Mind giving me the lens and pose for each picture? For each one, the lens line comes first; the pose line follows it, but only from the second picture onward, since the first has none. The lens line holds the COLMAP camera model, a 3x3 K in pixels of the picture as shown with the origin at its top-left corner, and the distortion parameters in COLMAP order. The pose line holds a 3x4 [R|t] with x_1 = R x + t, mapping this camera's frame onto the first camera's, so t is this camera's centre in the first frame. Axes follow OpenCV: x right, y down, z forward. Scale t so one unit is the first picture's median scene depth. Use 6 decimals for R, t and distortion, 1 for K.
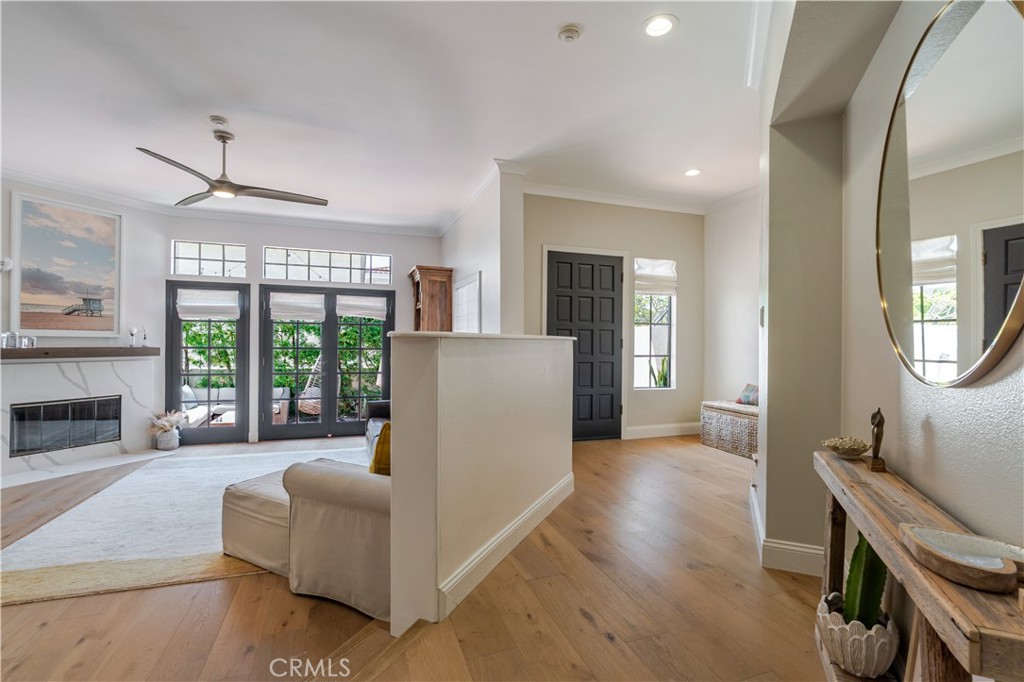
lens RADIAL K [[466.0, 0, 516.2], [0, 466.0, 330.2], [0, 0, 1]] dist [-0.003949, 0.002048]
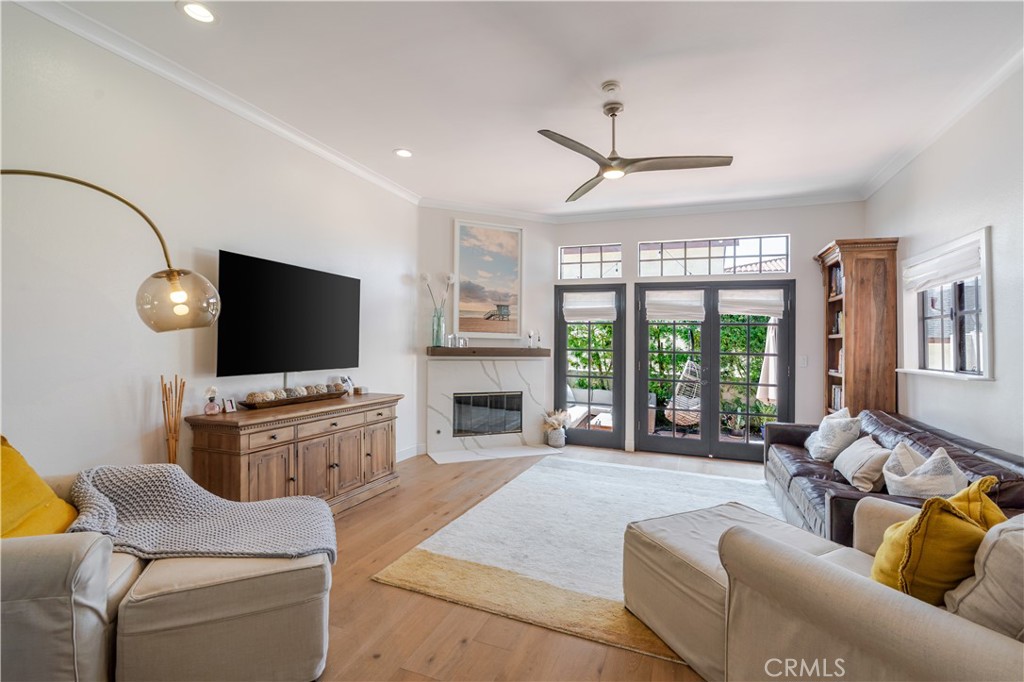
lens RADIAL K [[466.0, 0, 530.0], [0, 466.0, 323.5], [0, 0, 1]] dist [-0.003949, 0.002048]
pose [[0.776621, -0.019914, -0.629653, -0.140344], [0.001984, 0.999573, -0.029165, 0.010831], [0.629965, 0.021401, 0.776329, 0.154862]]
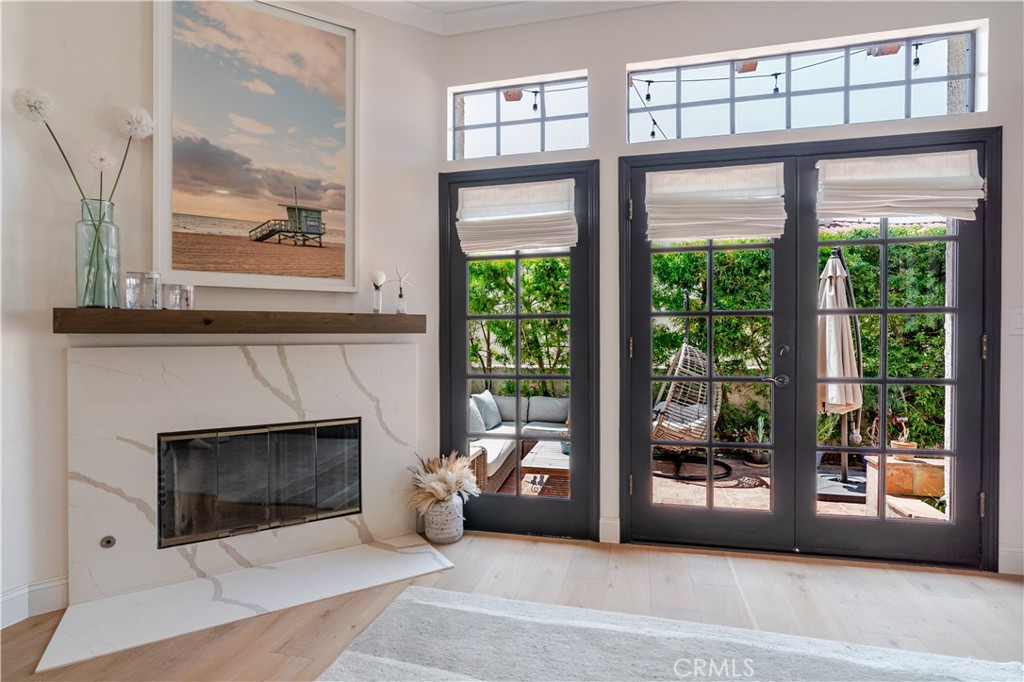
lens RADIAL K [[494.5, 0, 578.2], [0, 494.5, 303.5], [0, 0, 1]] dist [-0.001968, 0.000204]
pose [[0.898224, -0.043125, -0.437417, -0.445449], [0.018471, 0.998000, -0.060462, 0.061416], [0.439149, 0.046229, 0.897224, 0.668301]]
